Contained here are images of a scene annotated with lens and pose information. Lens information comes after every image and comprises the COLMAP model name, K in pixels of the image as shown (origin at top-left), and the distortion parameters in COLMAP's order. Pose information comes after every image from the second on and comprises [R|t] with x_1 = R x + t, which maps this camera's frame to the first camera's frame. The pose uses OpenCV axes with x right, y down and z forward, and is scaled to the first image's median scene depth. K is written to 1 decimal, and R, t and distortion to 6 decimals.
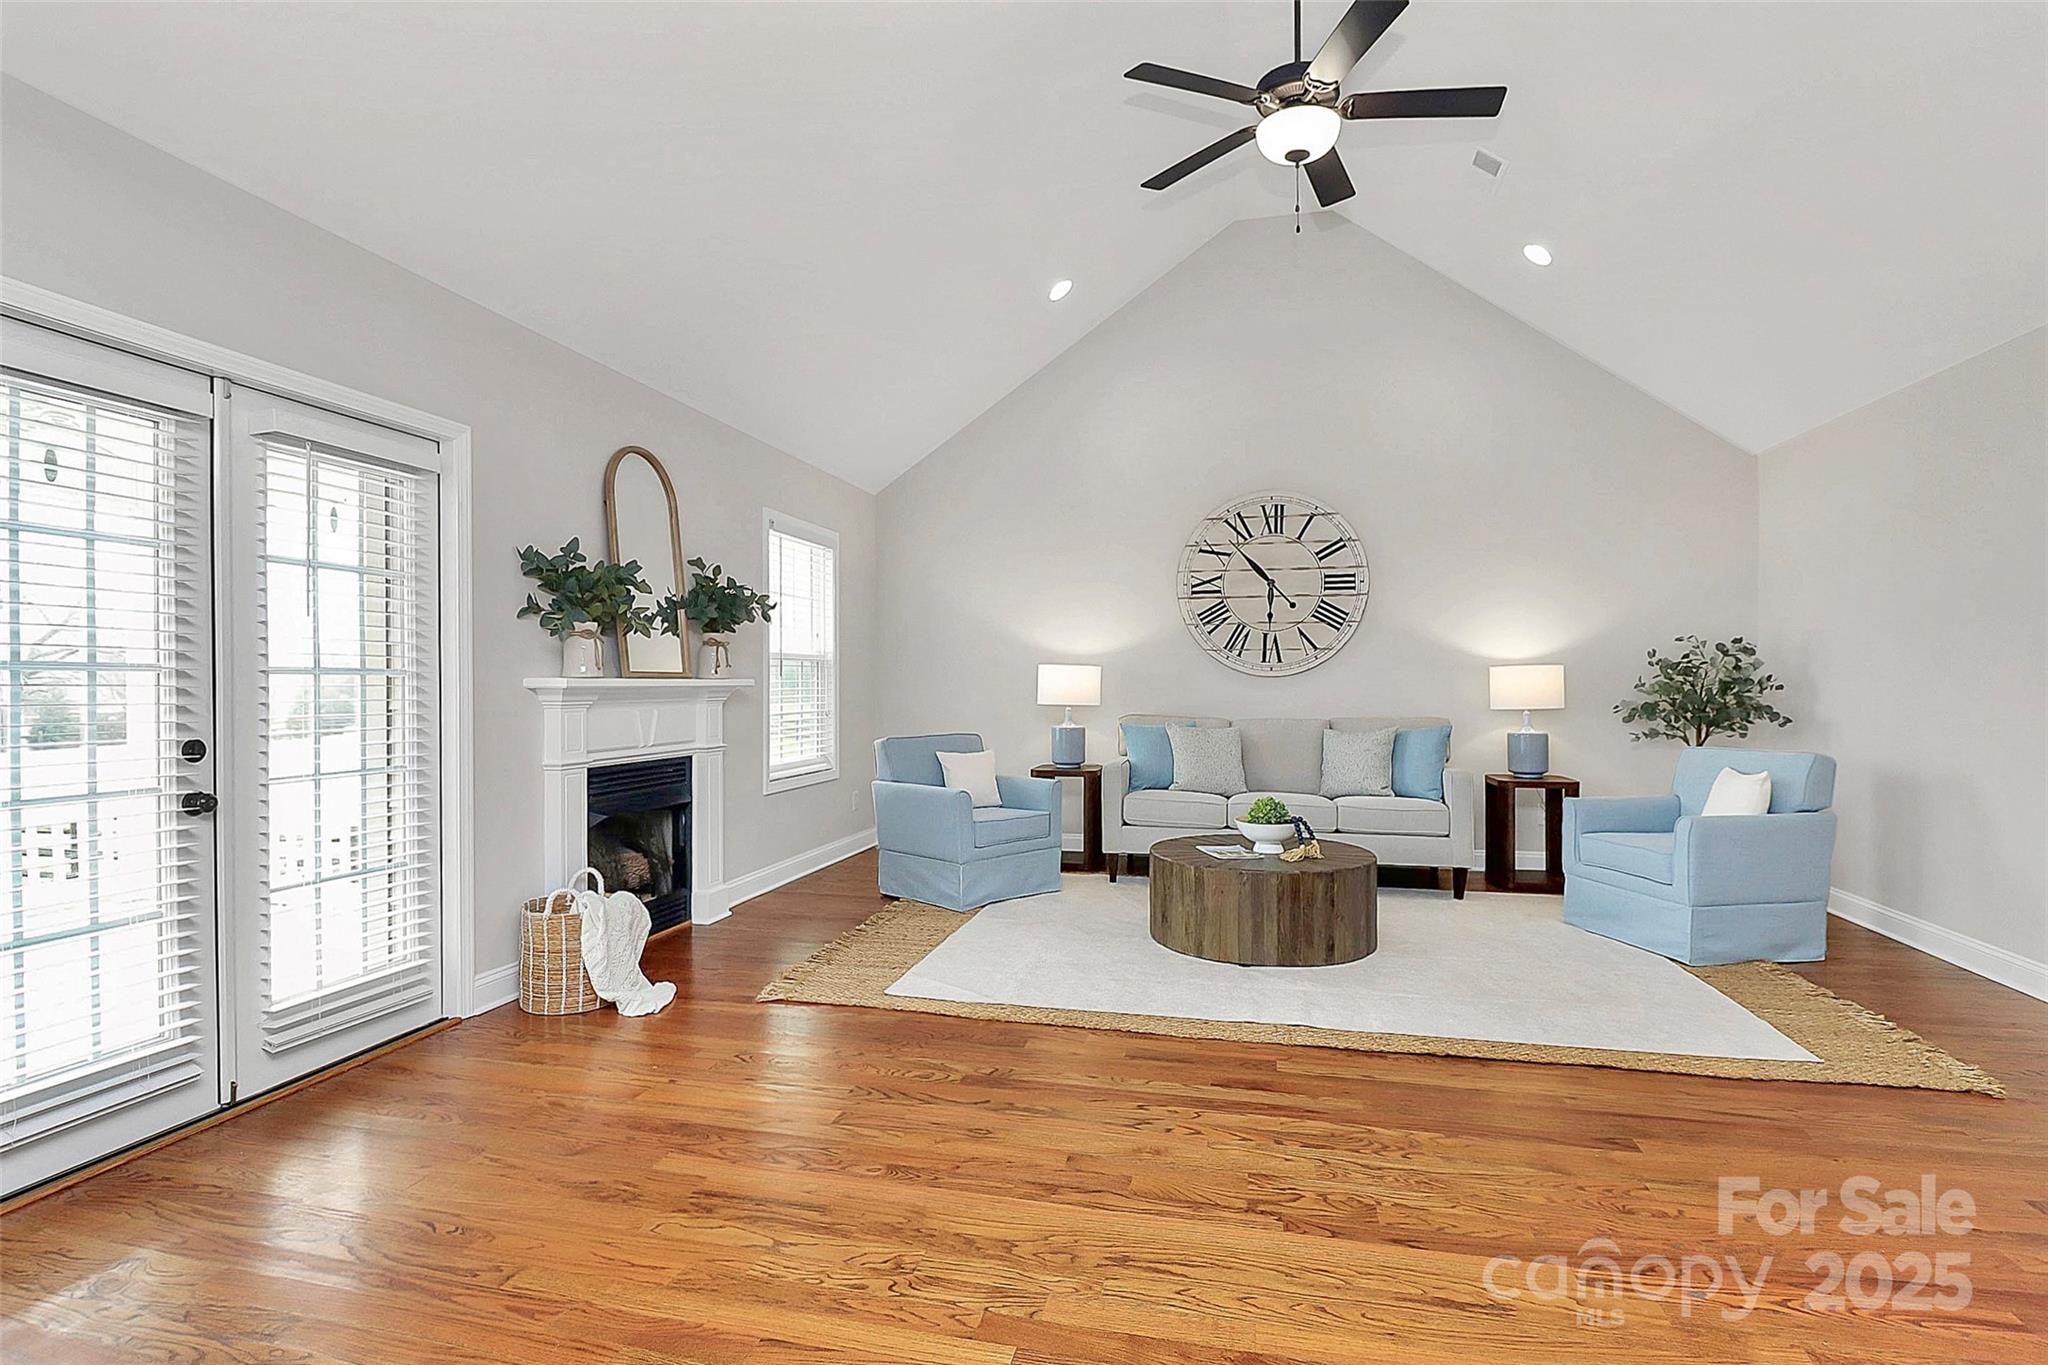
lens RADIAL K [[1000.8, 0, 1035.6], [0, 1000.8, 677.0], [0, 0, 1]] dist [-0.003332, -0.000414]
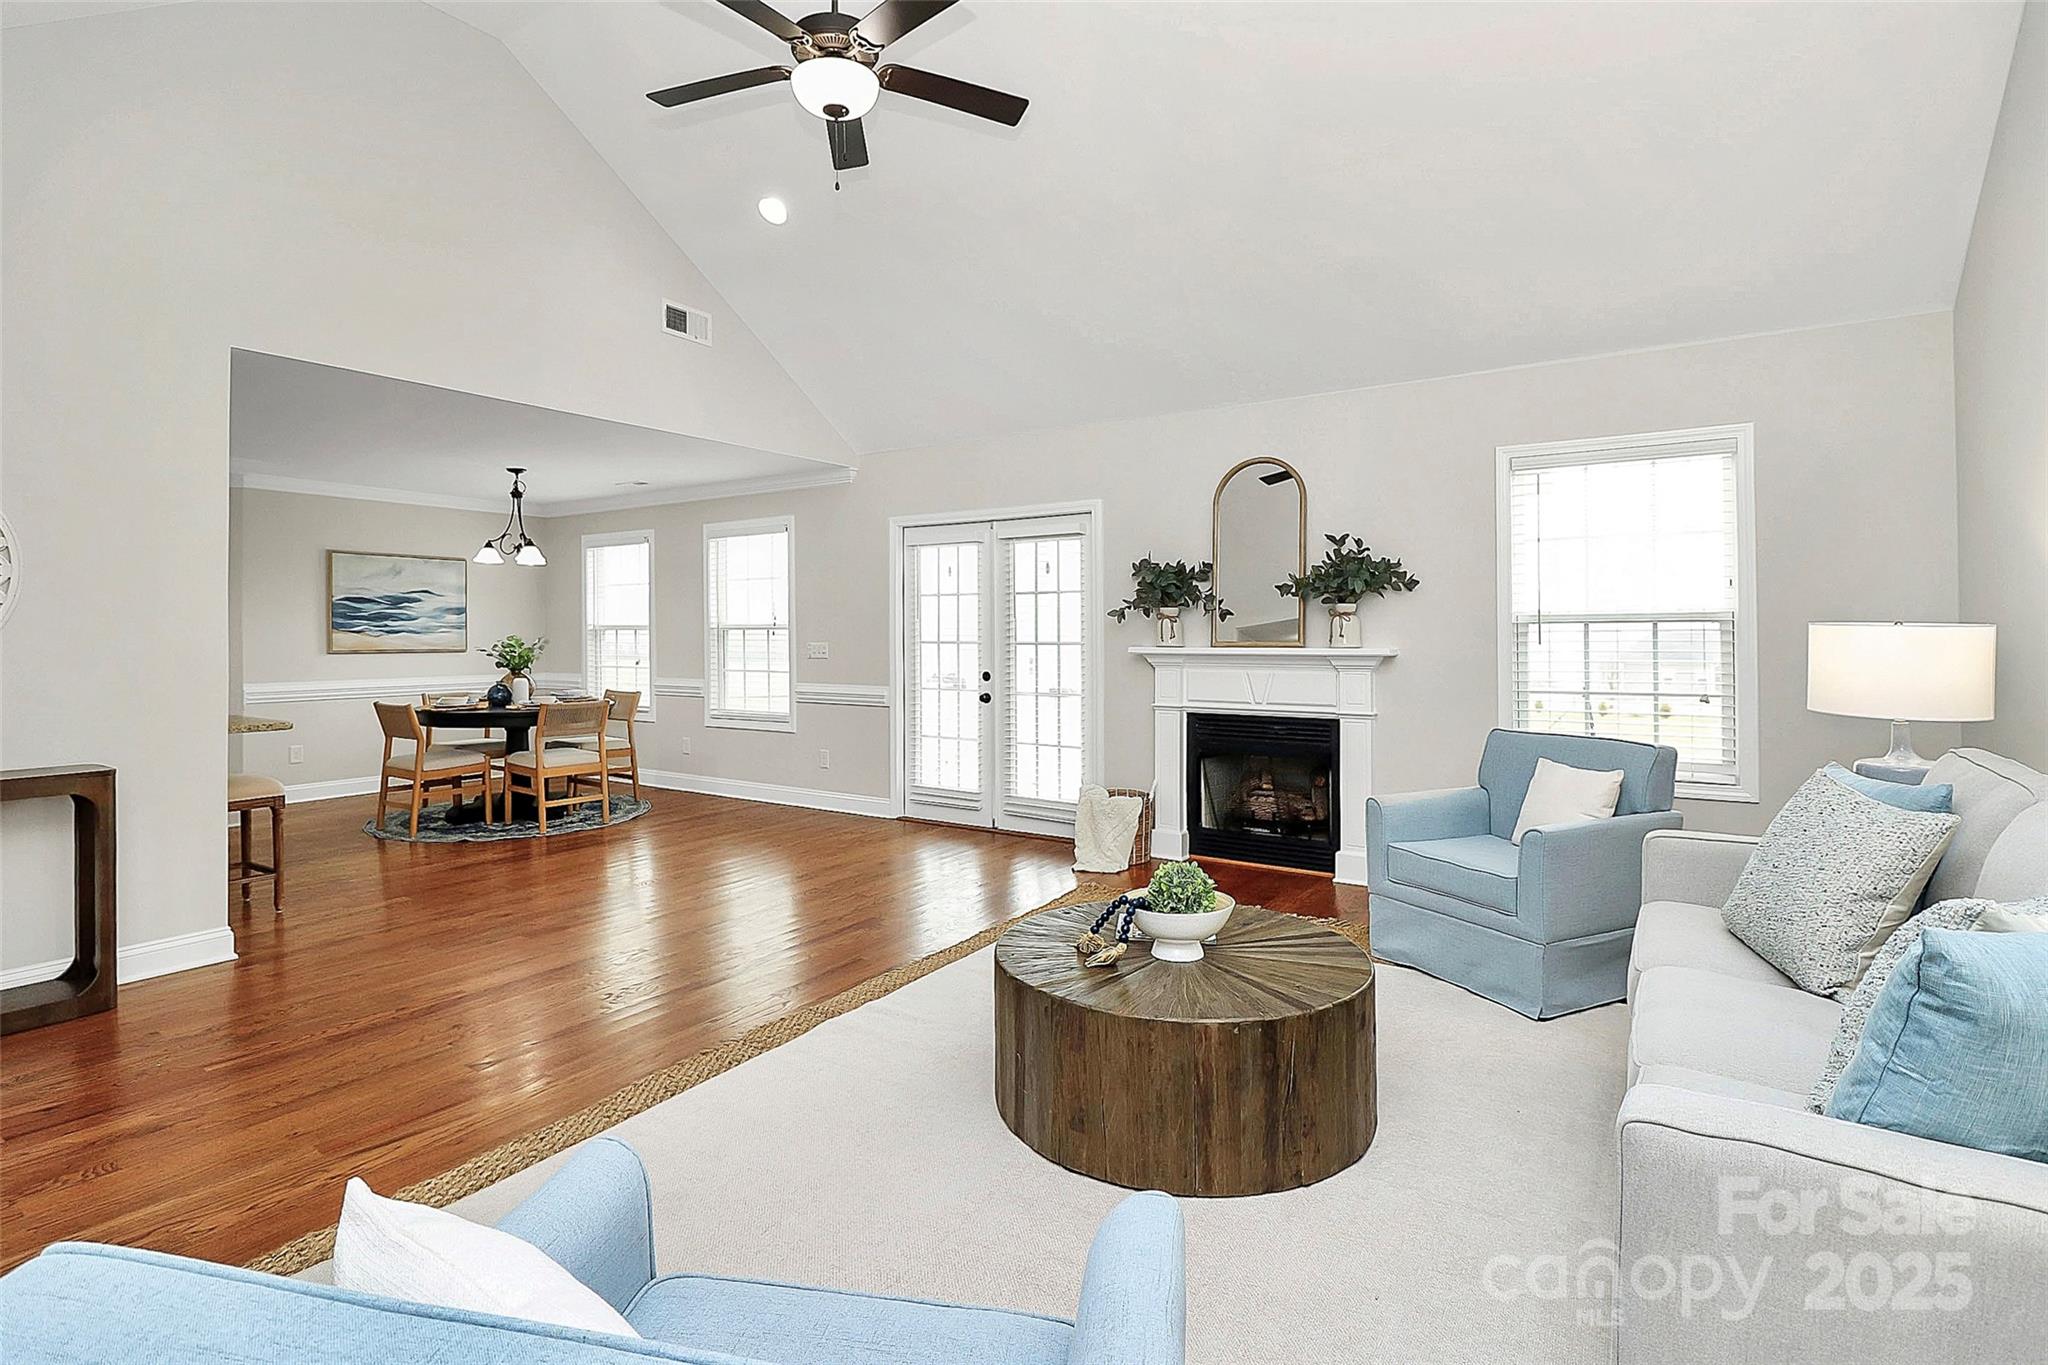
lens RADIAL K [[951.9, 0, 1023.5], [0, 951.9, 632.0], [0, 0, 1]] dist [-0.001442, -0.011008]
pose [[-0.340902, -0.004678, -0.940087, 0.651562], [0.005810, 0.999958, -0.007083, -0.009007], [0.940081, -0.007877, -0.340860, 0.924255]]
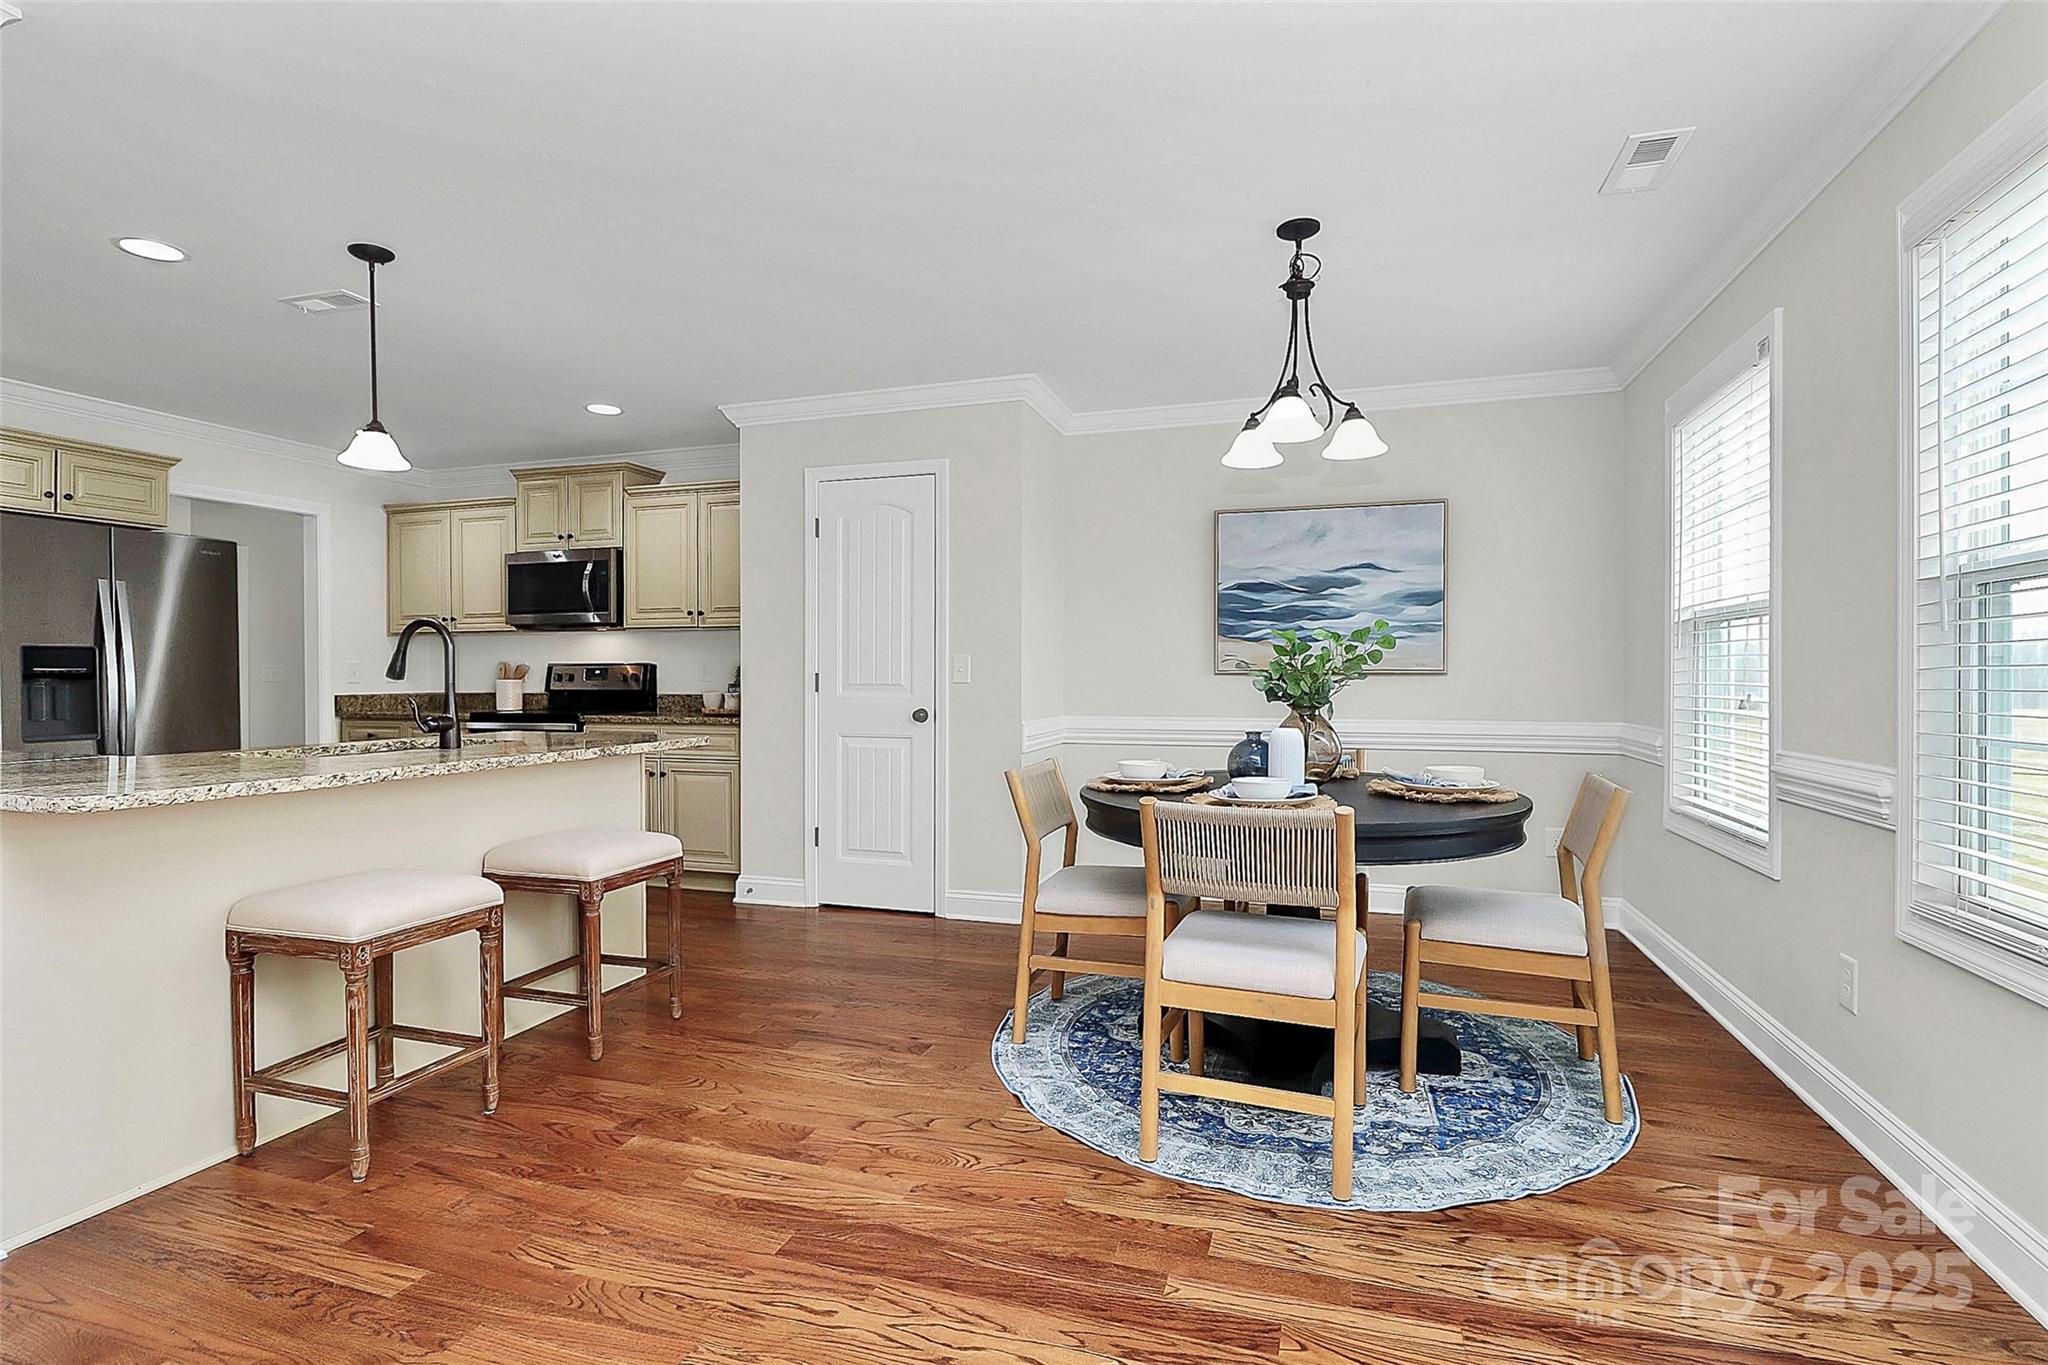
lens RADIAL K [[980.8, 0, 1029.0], [0, 980.8, 697.8], [0, 0, 1]] dist [-0.001440, -0.013948]
pose [[-0.996432, -0.001888, 0.084374, -0.185455], [-0.000715, 0.999903, 0.013926, 0.015305], [-0.084392, 0.013816, -0.996337, 0.434337]]
